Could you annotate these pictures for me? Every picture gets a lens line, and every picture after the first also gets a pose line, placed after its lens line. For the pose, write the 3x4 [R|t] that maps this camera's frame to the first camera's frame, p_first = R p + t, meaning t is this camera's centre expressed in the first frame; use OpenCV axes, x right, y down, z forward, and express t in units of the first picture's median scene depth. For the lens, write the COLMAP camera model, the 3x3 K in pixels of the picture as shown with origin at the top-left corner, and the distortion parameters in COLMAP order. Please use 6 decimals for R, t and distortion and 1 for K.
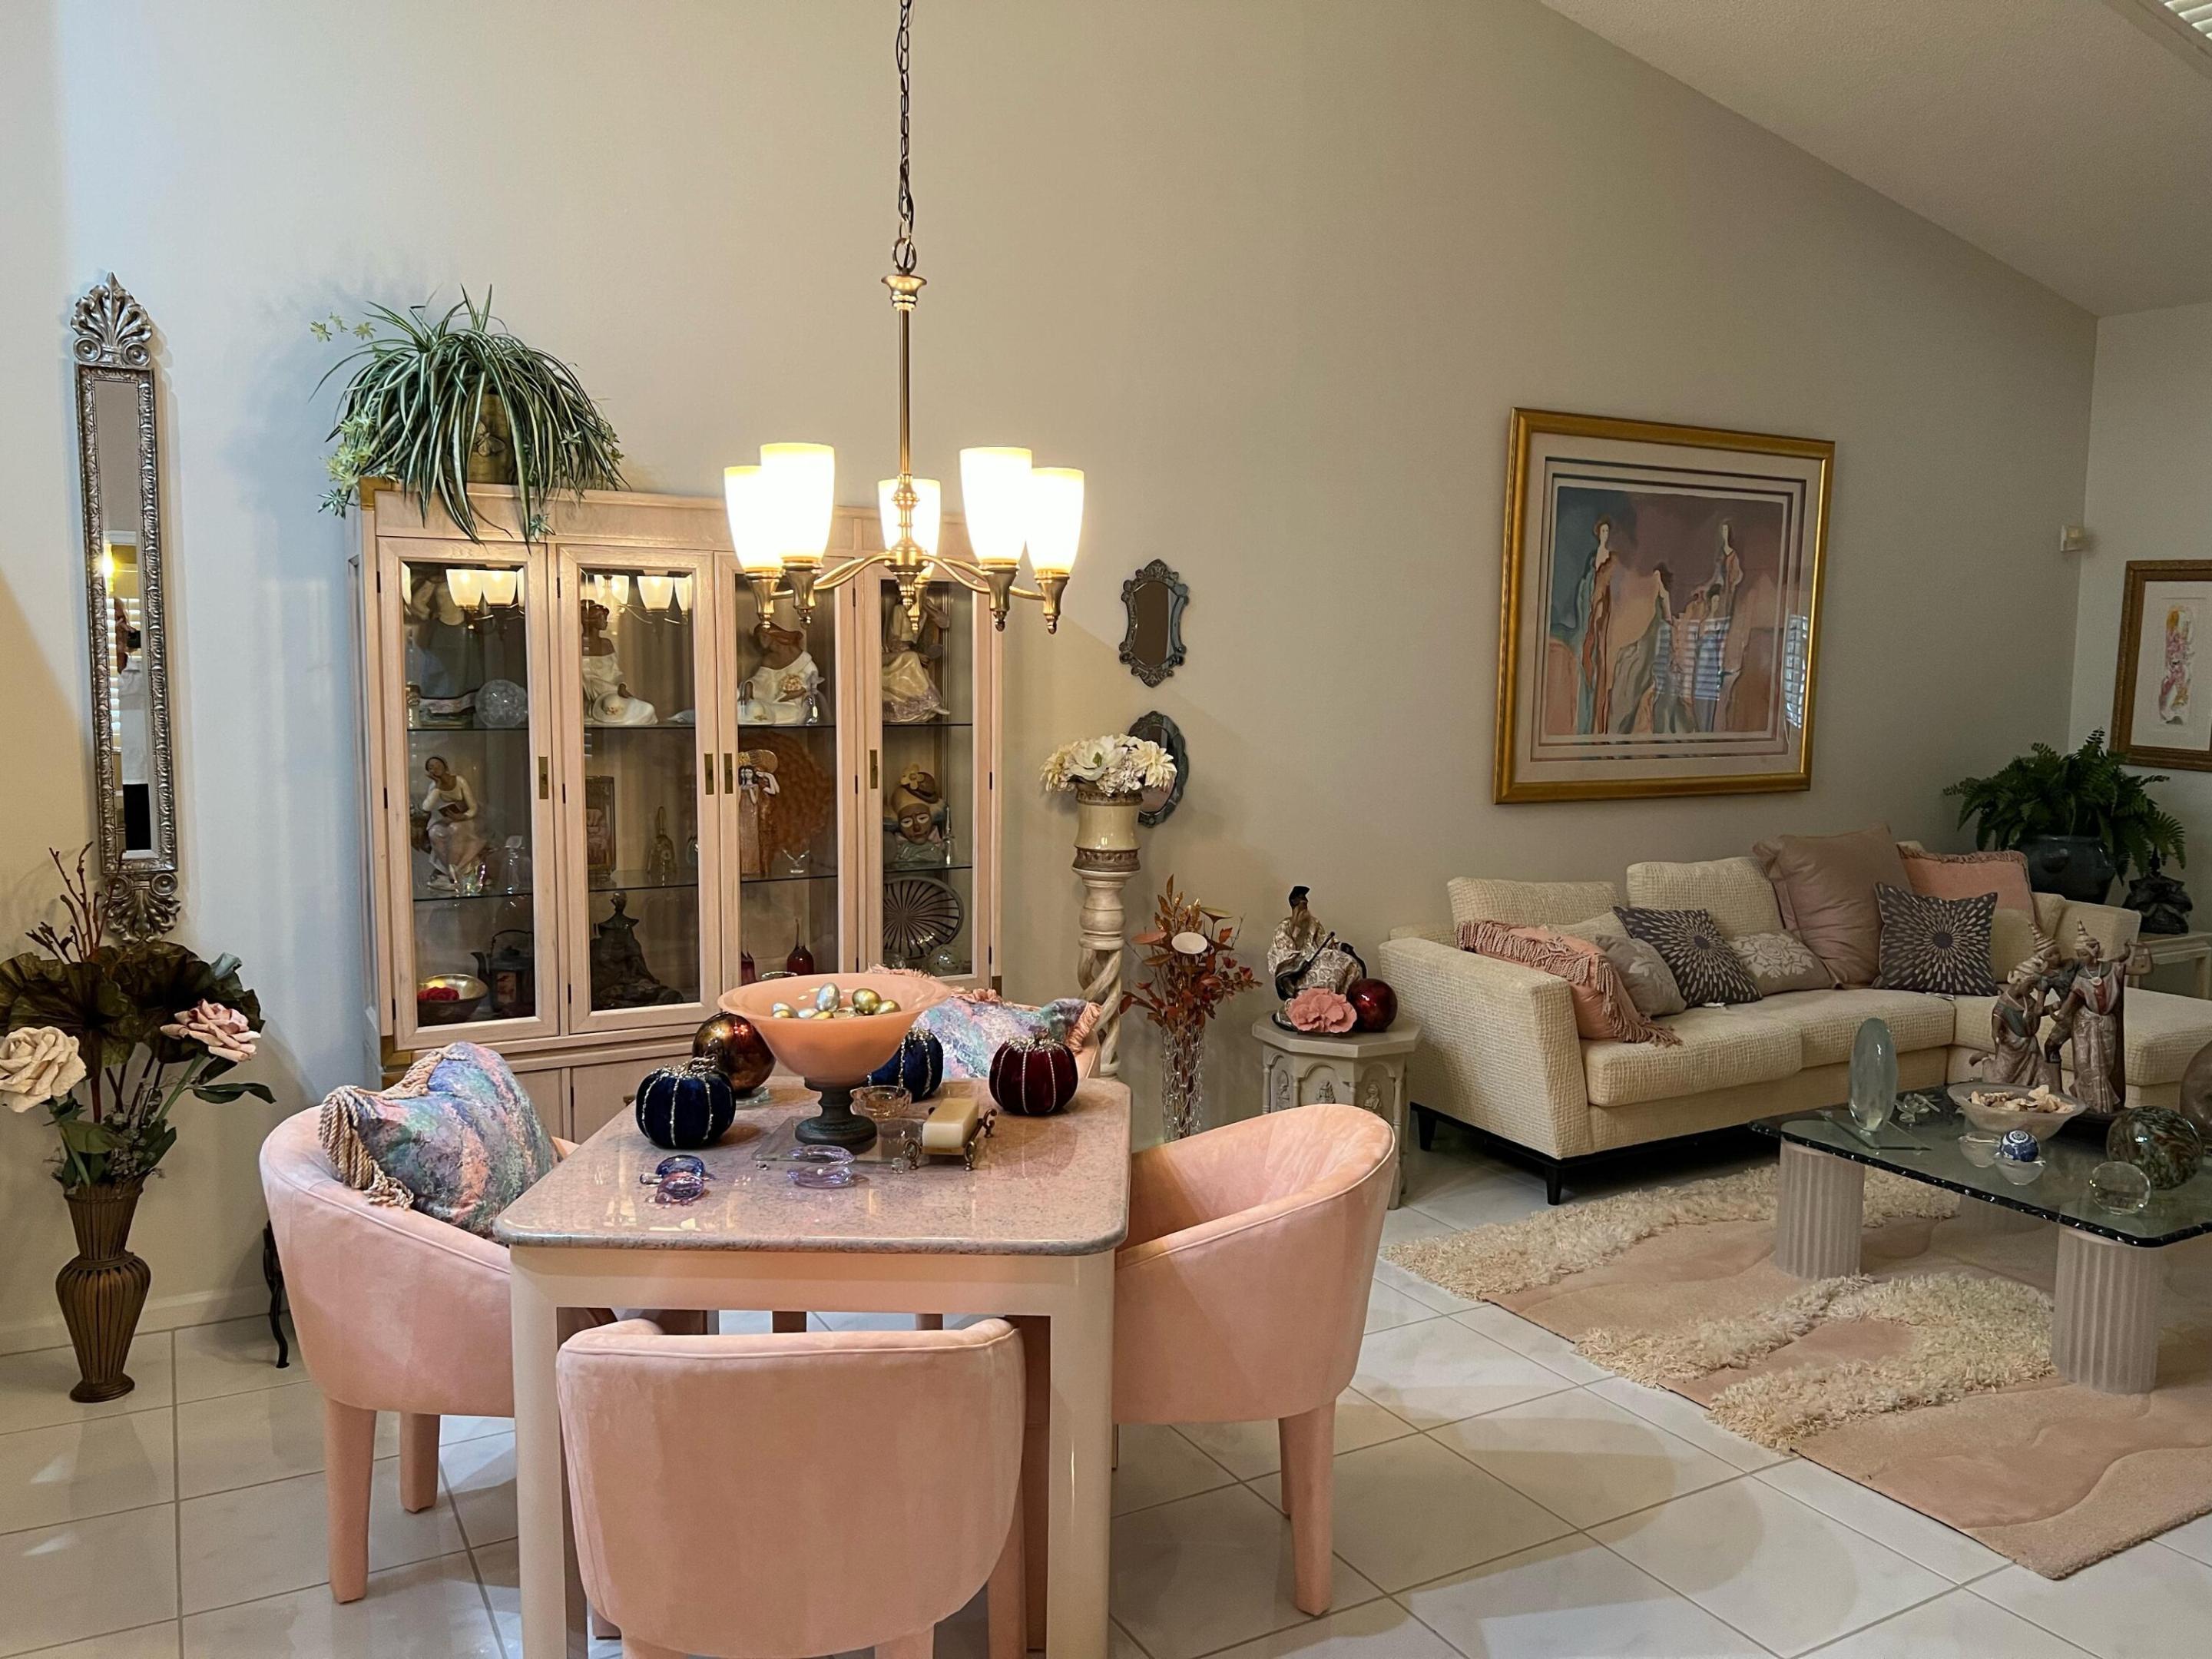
lens RADIAL K [[1675.3, 0, 1111.6], [0, 1675.3, 831.9], [0, 0, 1]] dist [0.070837, -0.081812]
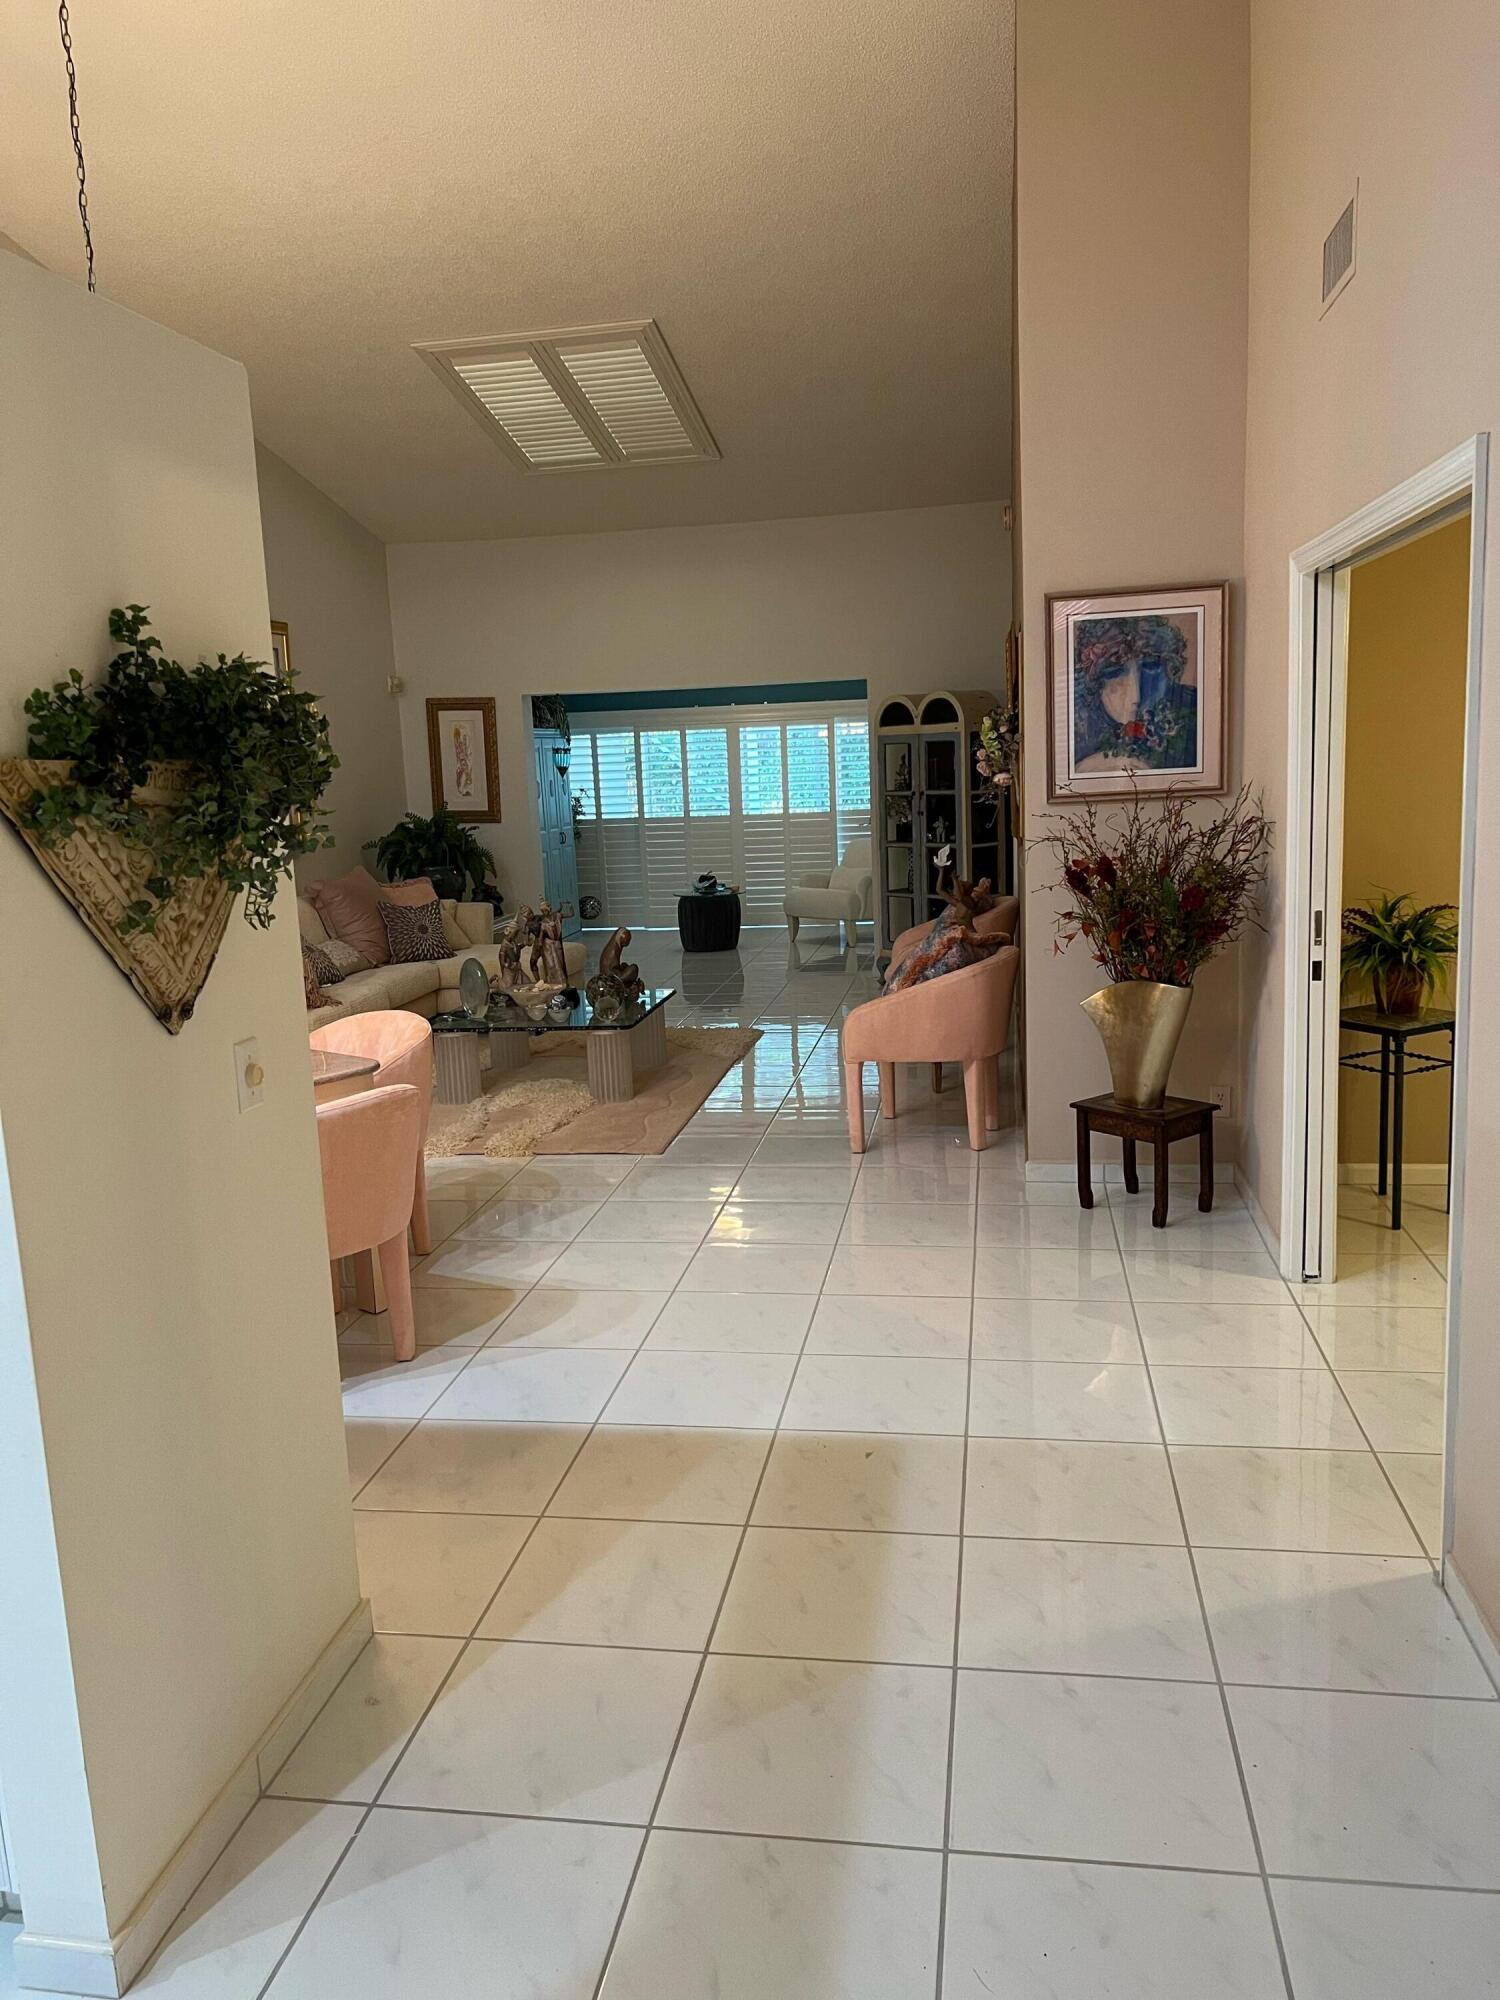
lens RADIAL K [[1514.8, 0, 754.5], [0, 1514.8, 1008.1], [0, 0, 1]] dist [0.070837, -0.081812]
pose [[0.627315, -0.172857, 0.759340, -0.471438], [0.132900, 0.984514, 0.114323, 0.011689], [-0.767342, 0.029200, 0.640573, -0.225115]]
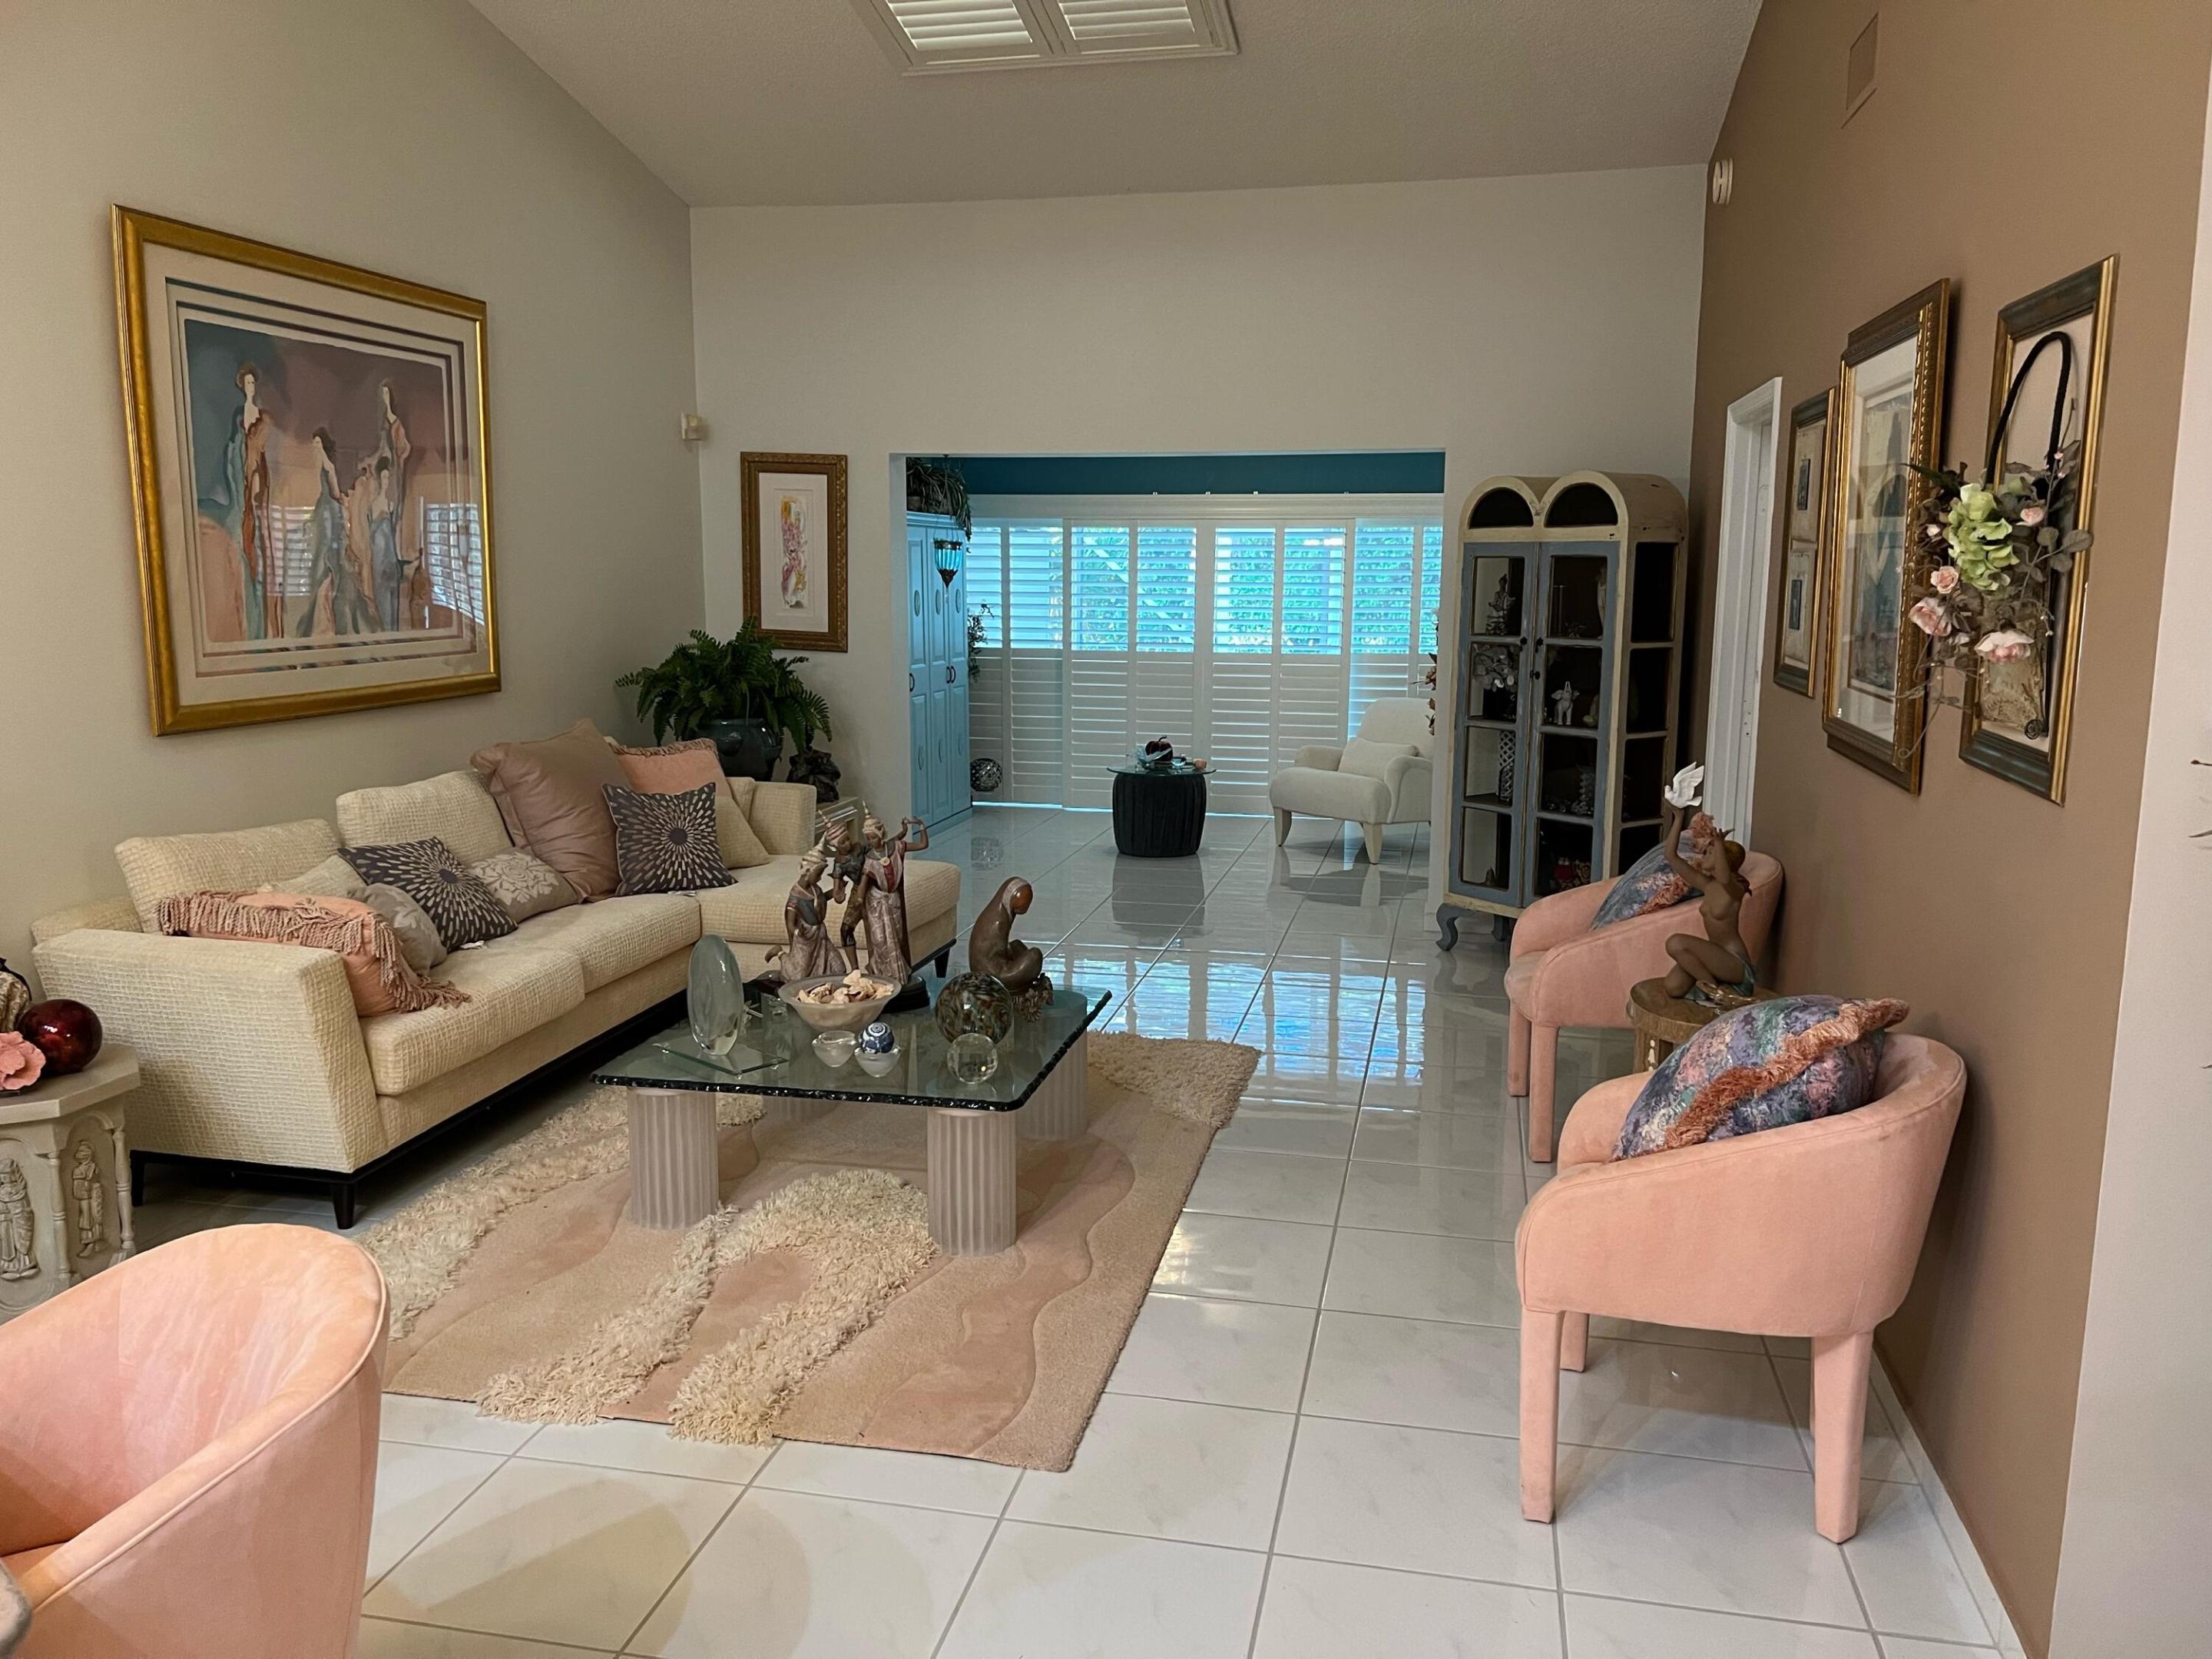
lens RADIAL K [[1675.3, 0, 1111.6], [0, 1675.3, 831.9], [0, 0, 1]] dist [0.070837, -0.081812]
pose [[0.666637, -0.128526, 0.734218, -0.055582], [0.081733, 0.991686, 0.099387, -0.014954], [-0.740888, -0.006246, 0.671600, 0.164748]]
